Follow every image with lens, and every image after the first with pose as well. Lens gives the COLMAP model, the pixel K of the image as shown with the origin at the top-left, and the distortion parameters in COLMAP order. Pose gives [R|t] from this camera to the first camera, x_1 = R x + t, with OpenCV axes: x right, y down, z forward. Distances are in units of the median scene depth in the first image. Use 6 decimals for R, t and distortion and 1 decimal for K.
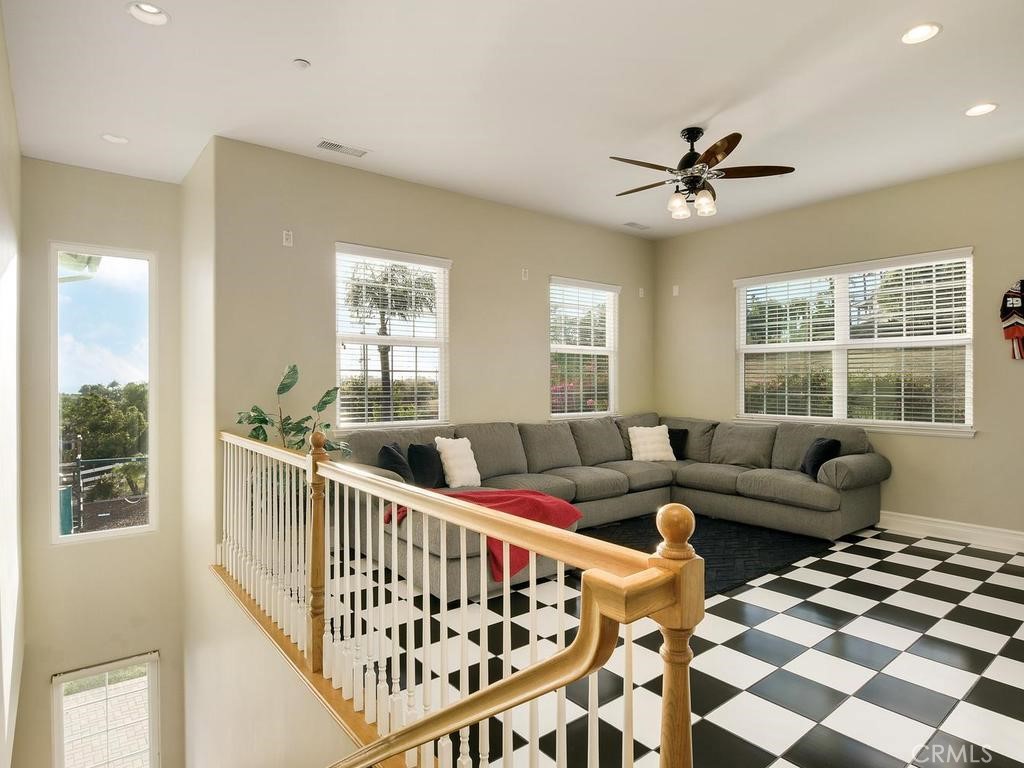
lens RADIAL K [[585.7, 0, 508.2], [0, 585.7, 384.2], [0, 0, 1]] dist [-0.028218, -0.000610]
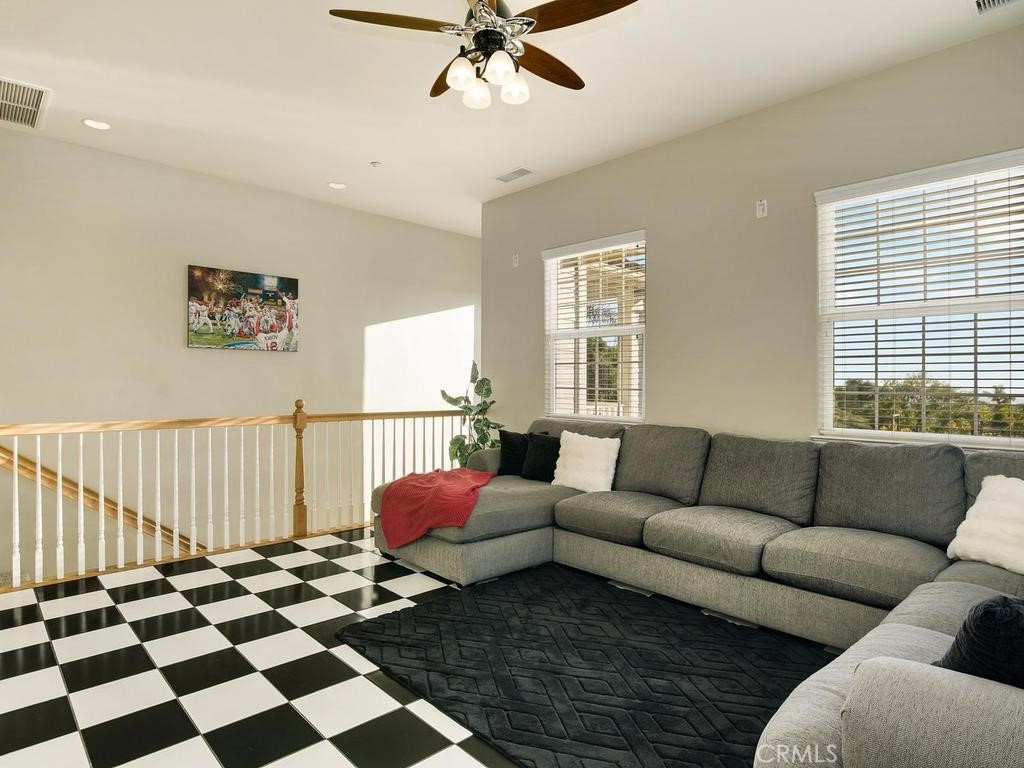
lens RADIAL K [[585.7, 0, 508.2], [0, 585.7, 384.2], [0, 0, 1]] dist [-0.028218, -0.000610]
pose [[0.093359, 0.009851, -0.995584, 0.879784], [-0.009650, 0.999913, 0.008988, 0.006413], [0.995586, 0.008768, 0.093446, 0.870707]]
